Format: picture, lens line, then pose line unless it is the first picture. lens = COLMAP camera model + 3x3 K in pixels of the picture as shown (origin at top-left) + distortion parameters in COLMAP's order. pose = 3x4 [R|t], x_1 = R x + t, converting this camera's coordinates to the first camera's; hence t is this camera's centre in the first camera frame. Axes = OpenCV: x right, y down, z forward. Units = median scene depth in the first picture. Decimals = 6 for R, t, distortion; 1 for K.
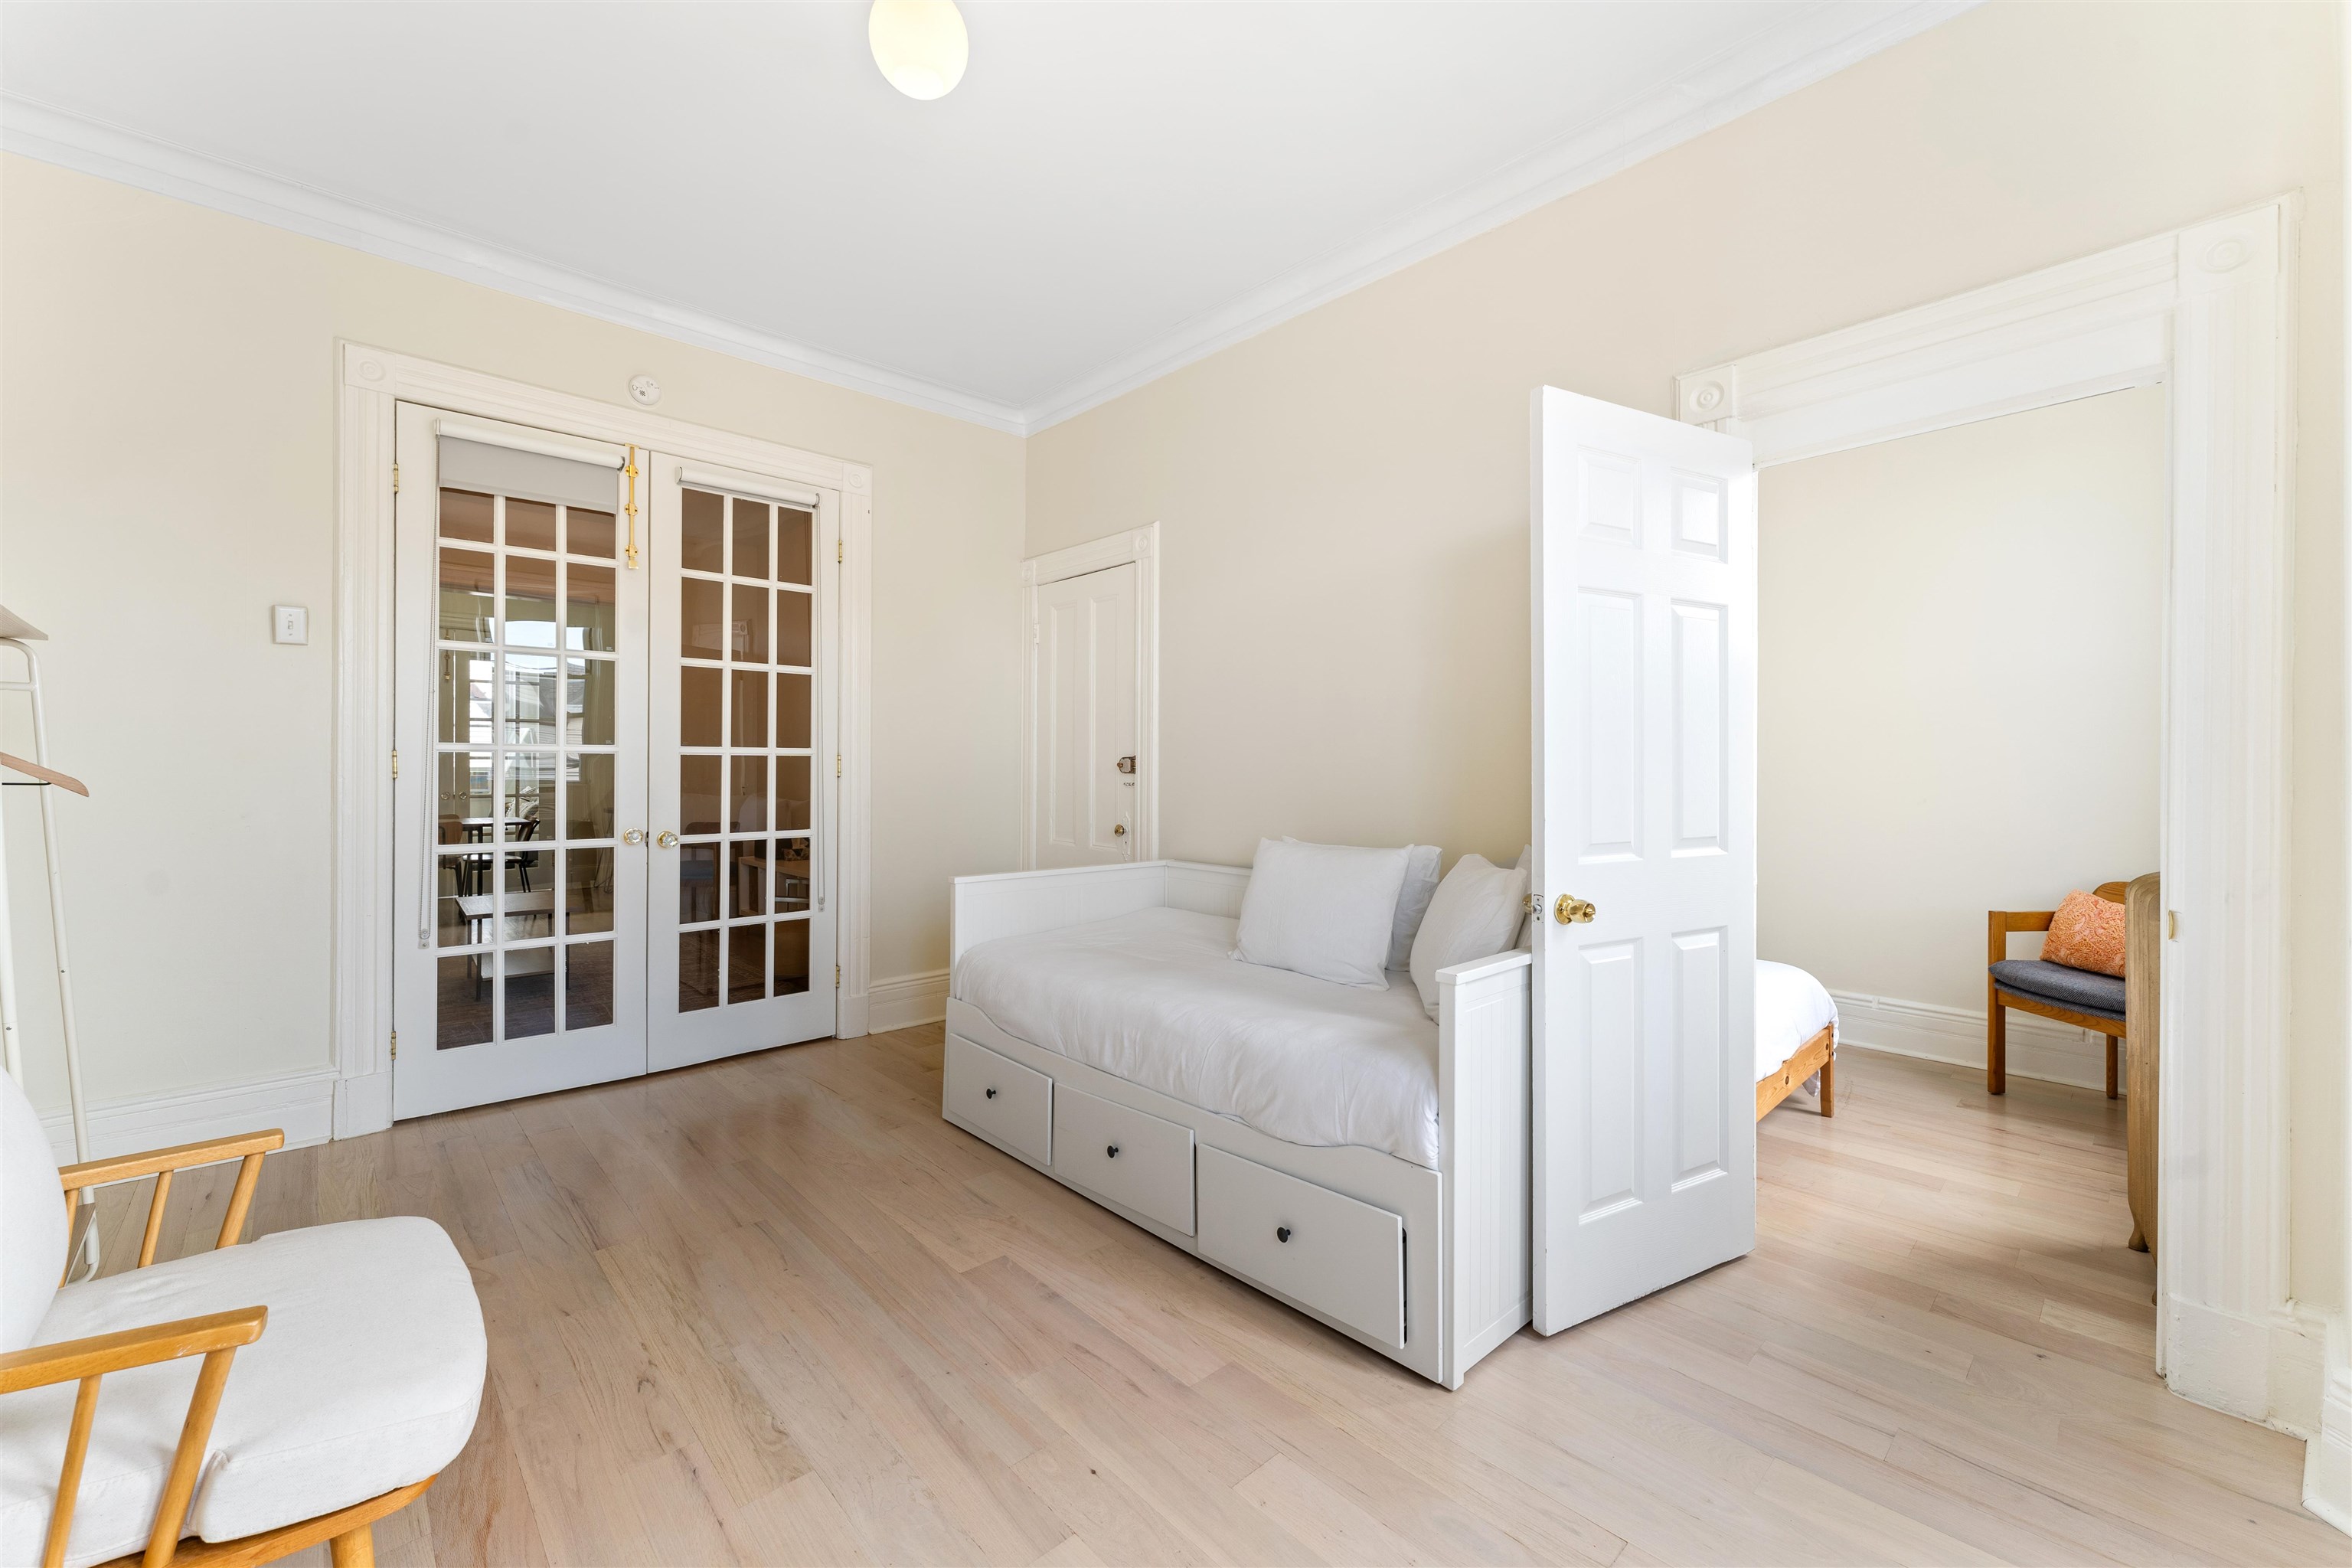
lens RADIAL K [[941.9, 0, 1167.2], [0, 941.9, 768.5], [0, 0, 1]] dist [-0.000226, 0.000917]
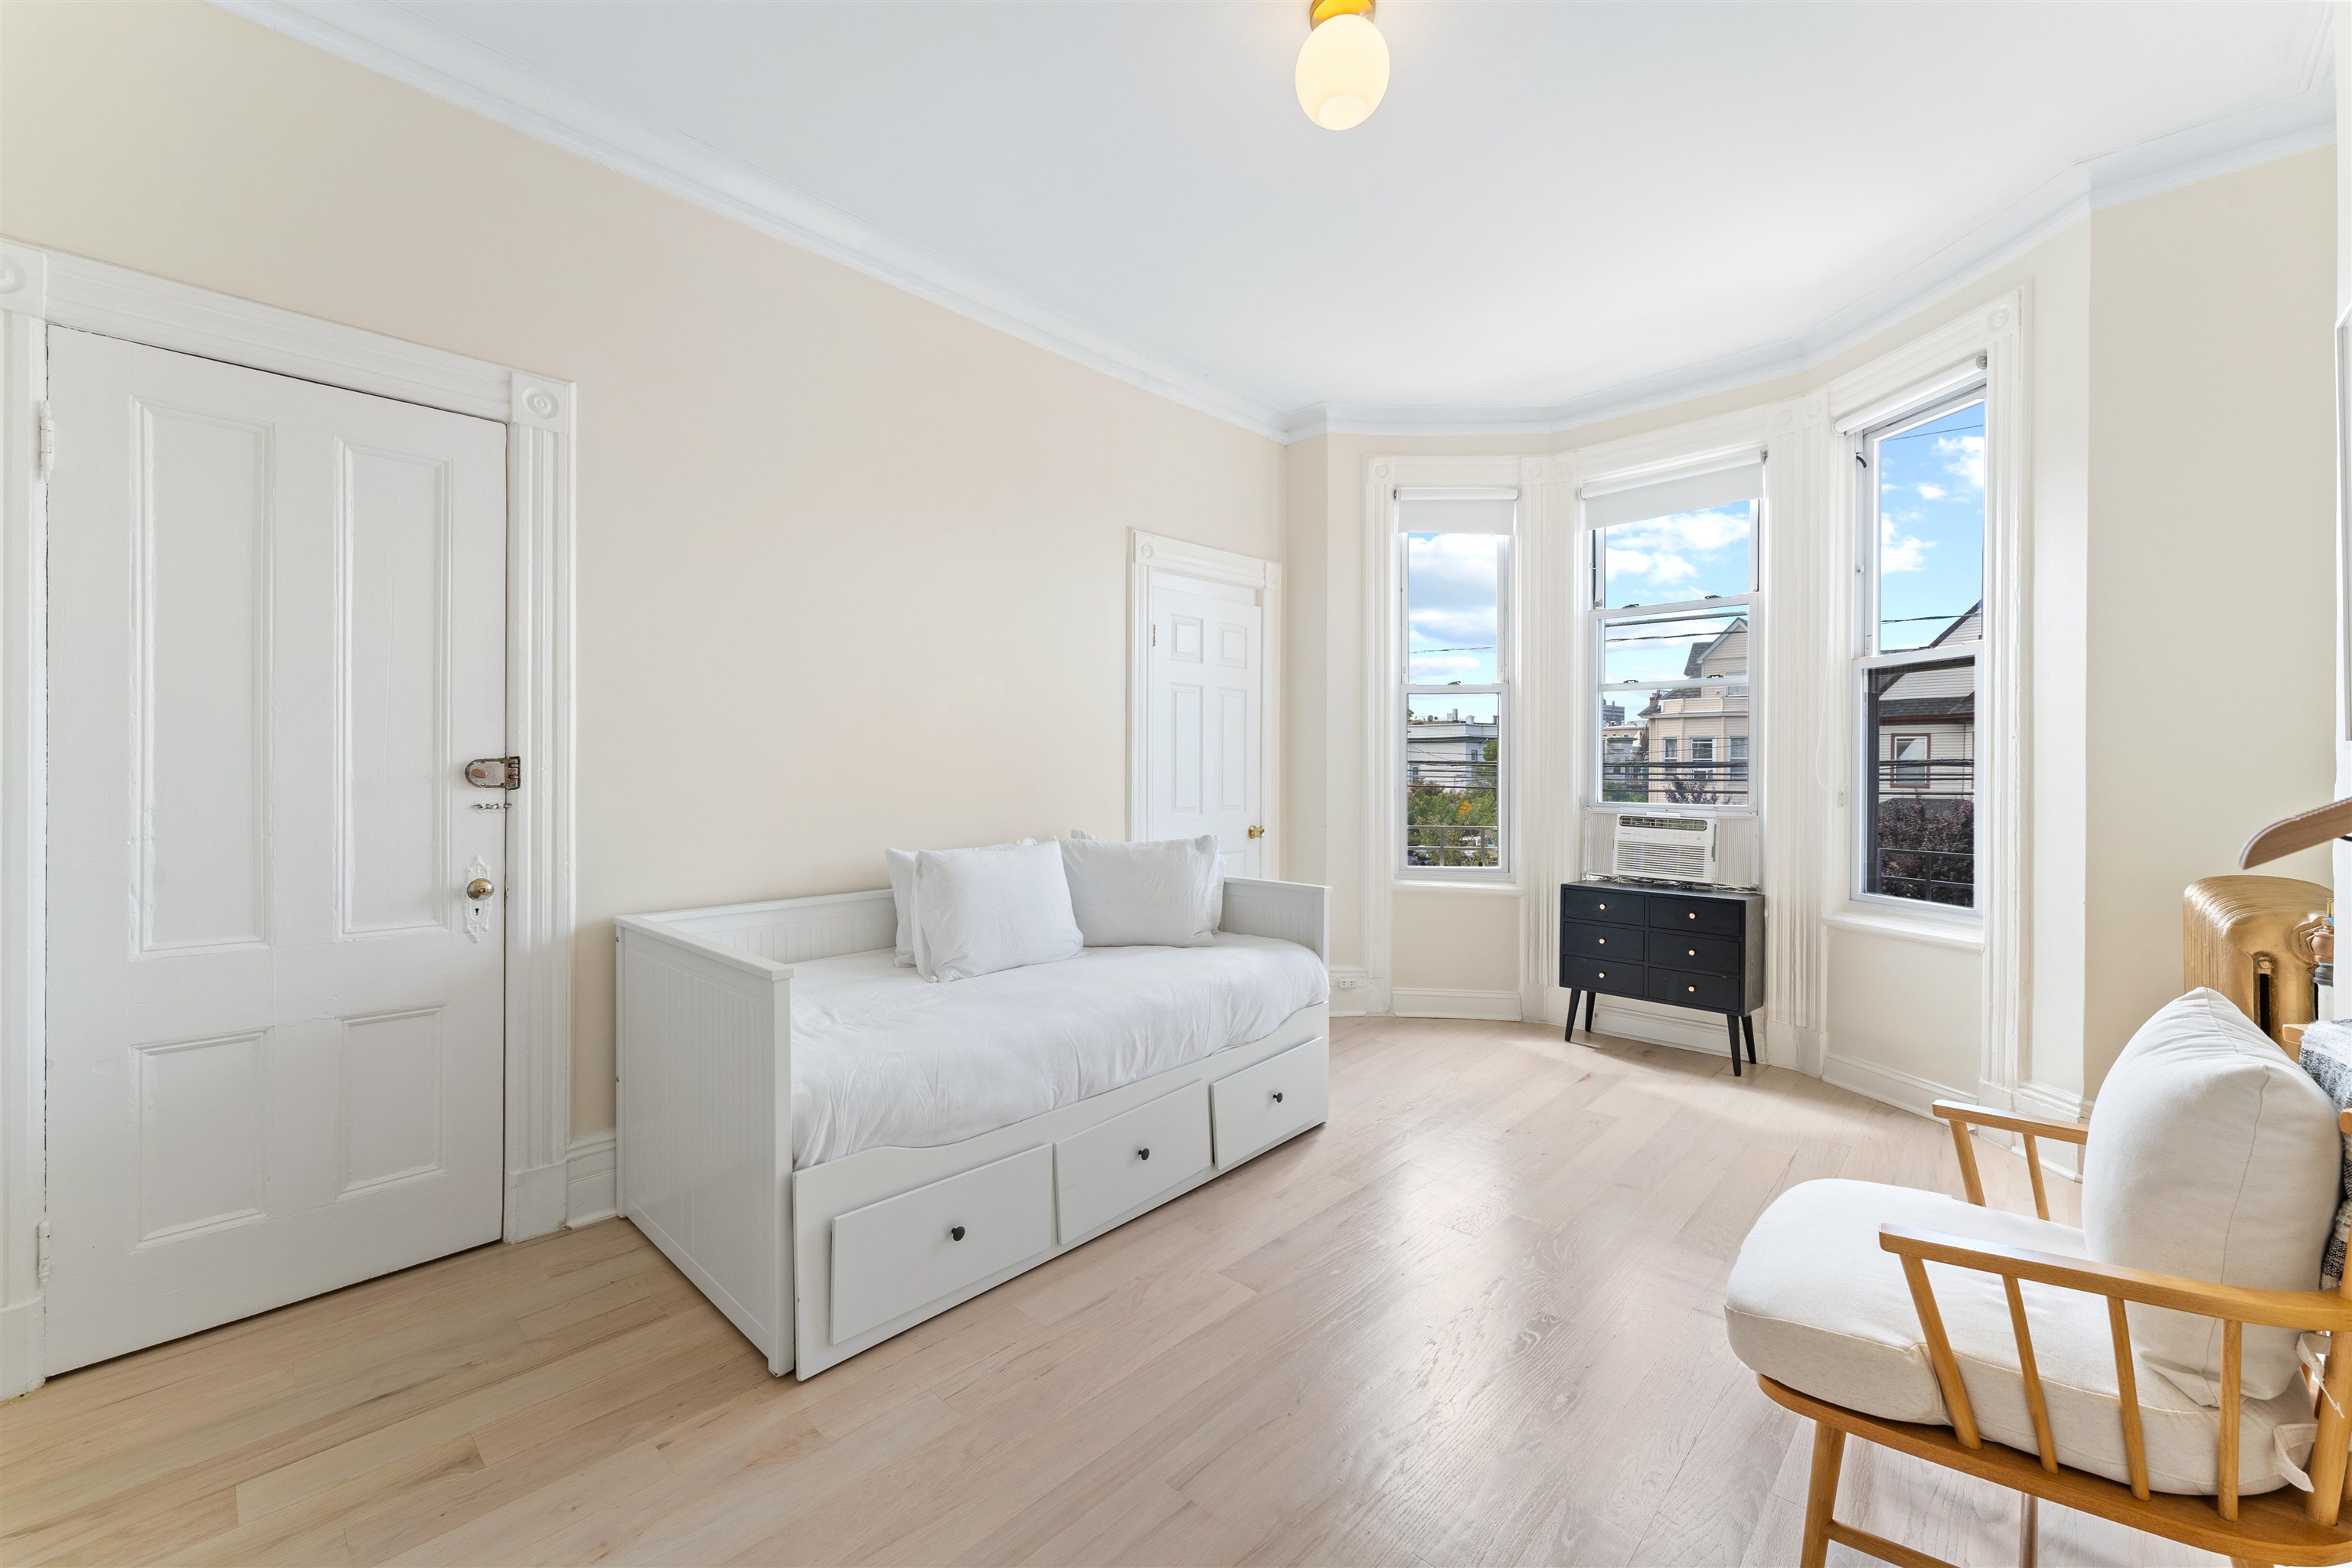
lens RADIAL K [[941.9, 0, 1174.1], [0, 941.9, 773.6], [0, 0, 1]] dist [-0.000226, 0.000917]
pose [[-0.070230, -0.014607, 0.997424, -1.106539], [0.002362, 0.999888, 0.014810, -0.018710], [-0.997528, 0.003396, -0.070188, 1.076518]]
